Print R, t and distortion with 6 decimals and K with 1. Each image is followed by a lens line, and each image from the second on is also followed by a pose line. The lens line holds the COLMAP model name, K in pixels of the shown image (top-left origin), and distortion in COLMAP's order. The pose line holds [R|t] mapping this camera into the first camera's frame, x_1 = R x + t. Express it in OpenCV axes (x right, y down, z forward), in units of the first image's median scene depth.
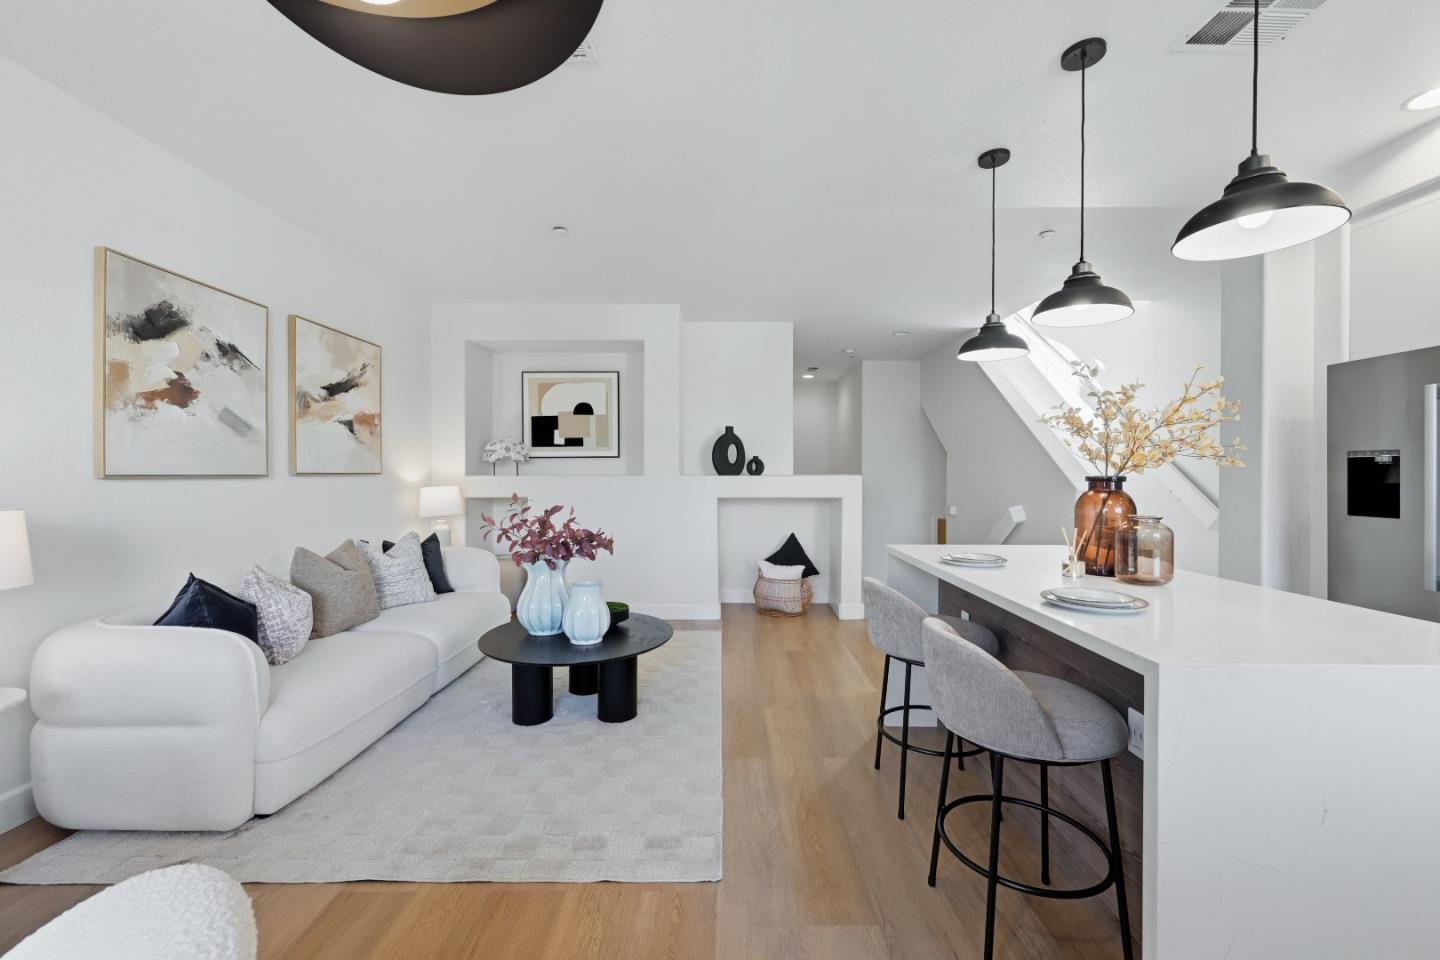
lens RADIAL K [[566.5, 0, 725.9], [0, 566.5, 469.1], [0, 0, 1]] dist [-0.008416, -0.000023]
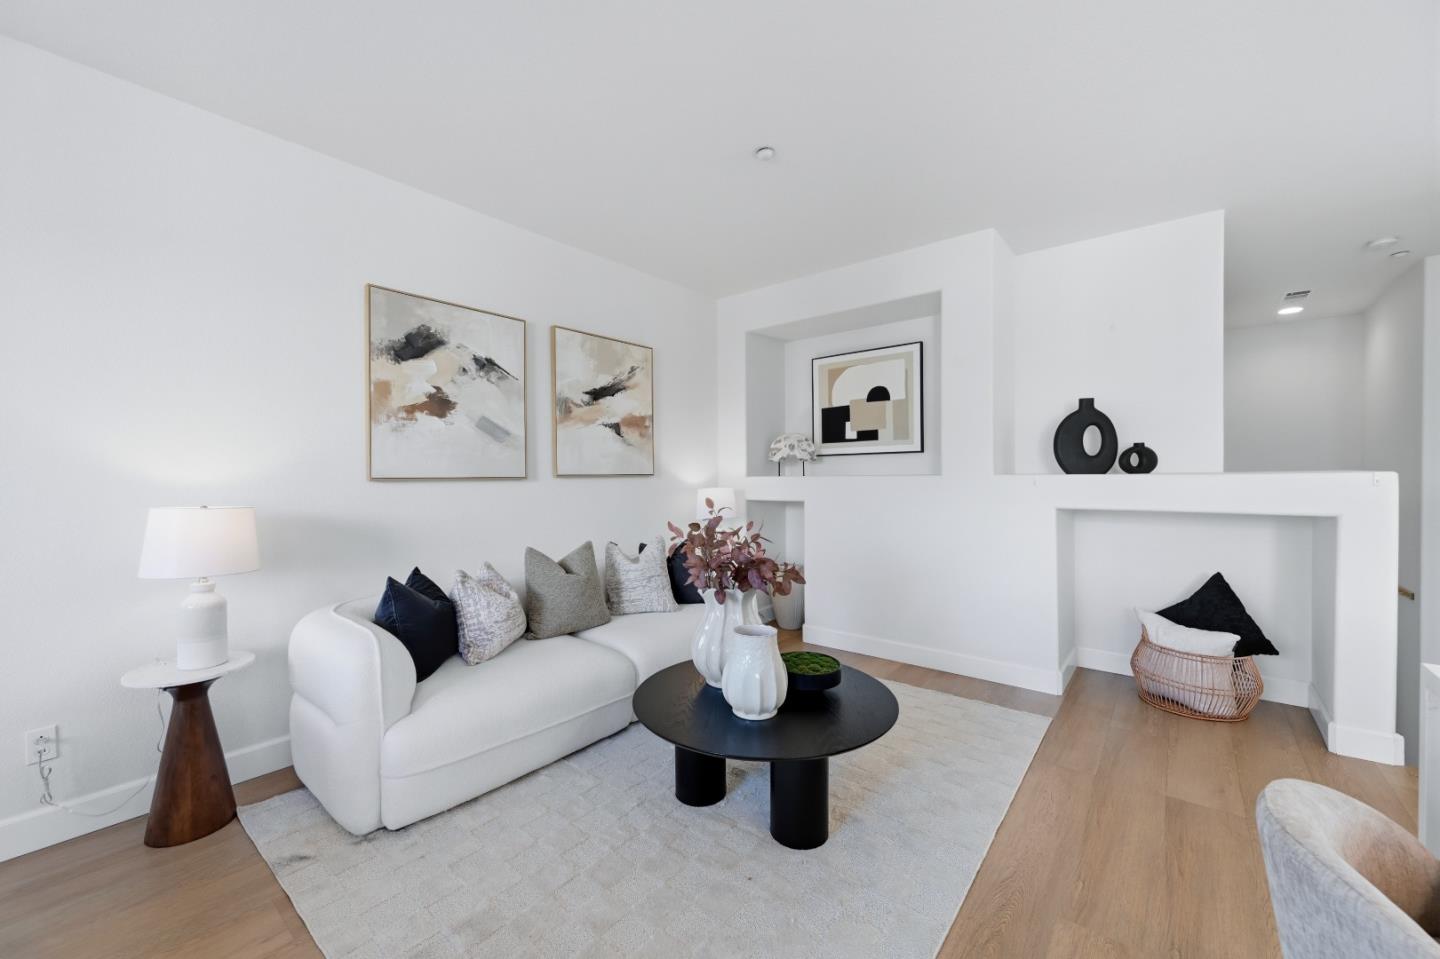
lens RADIAL K [[560.2, 0, 720.0], [0, 560.2, 479.5], [0, 0, 1]] dist [-0.001651, -0.000086]
pose [[0.772447, -0.001718, -0.635077, 0.126627], [0.013083, 0.999827, 0.013208, 0.004774], [0.634945, -0.018511, 0.772336, 0.343451]]
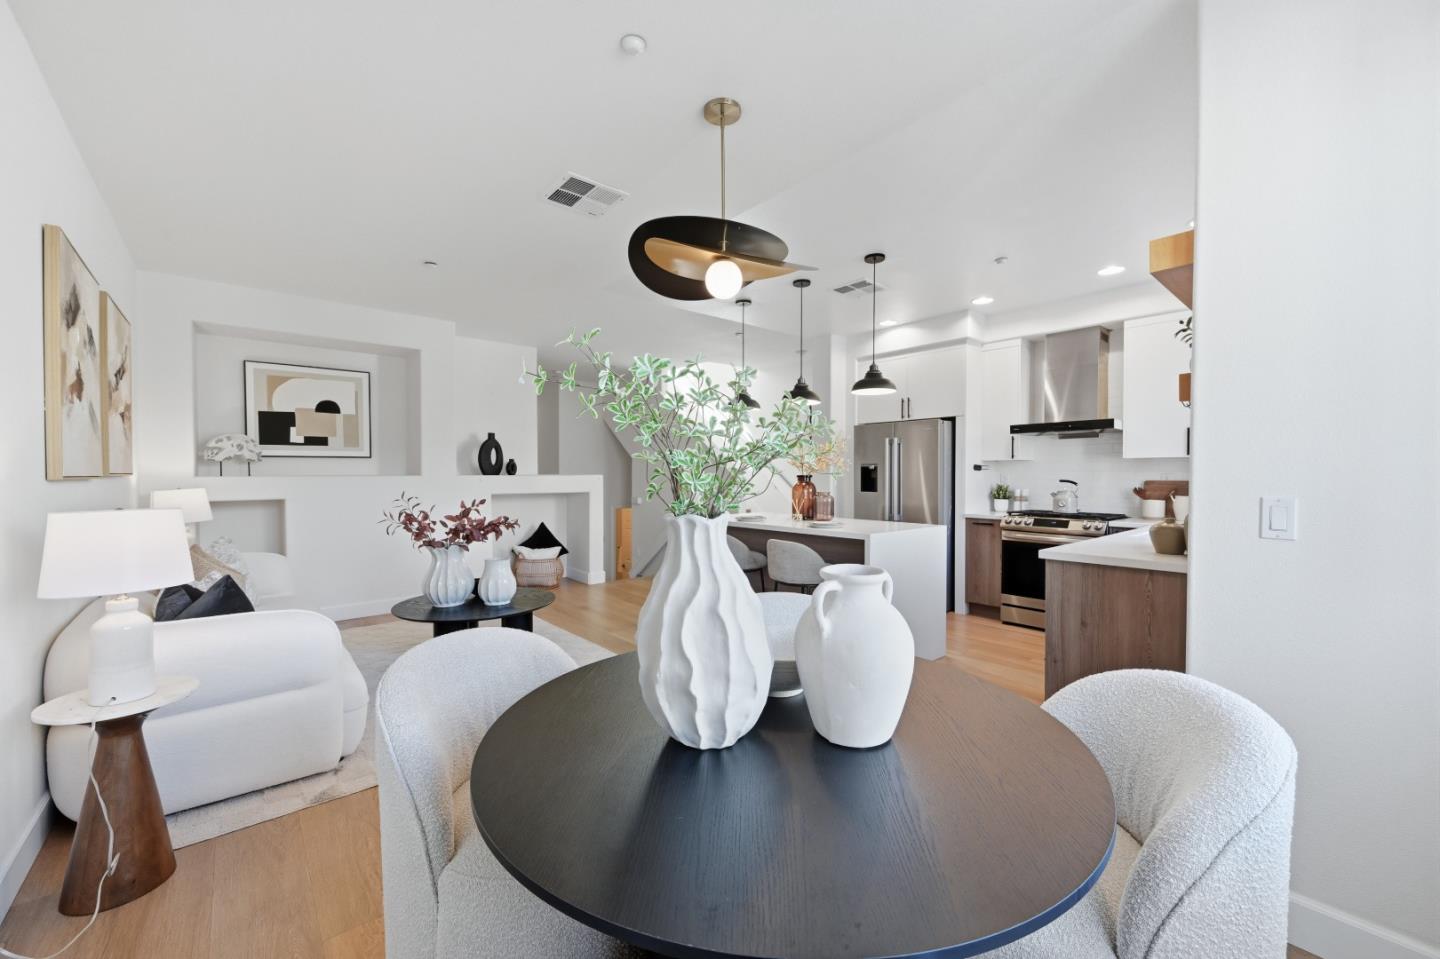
lens RADIAL K [[560.2, 0, 720.0], [0, 560.2, 479.5], [0, 0, 1]] dist [-0.001651, -0.000086]
pose [[0.760484, -0.007519, 0.649313, -0.544301], [-0.005075, 0.999834, 0.017521, -0.003913], [-0.649337, -0.016620, 0.760319, -0.244443]]
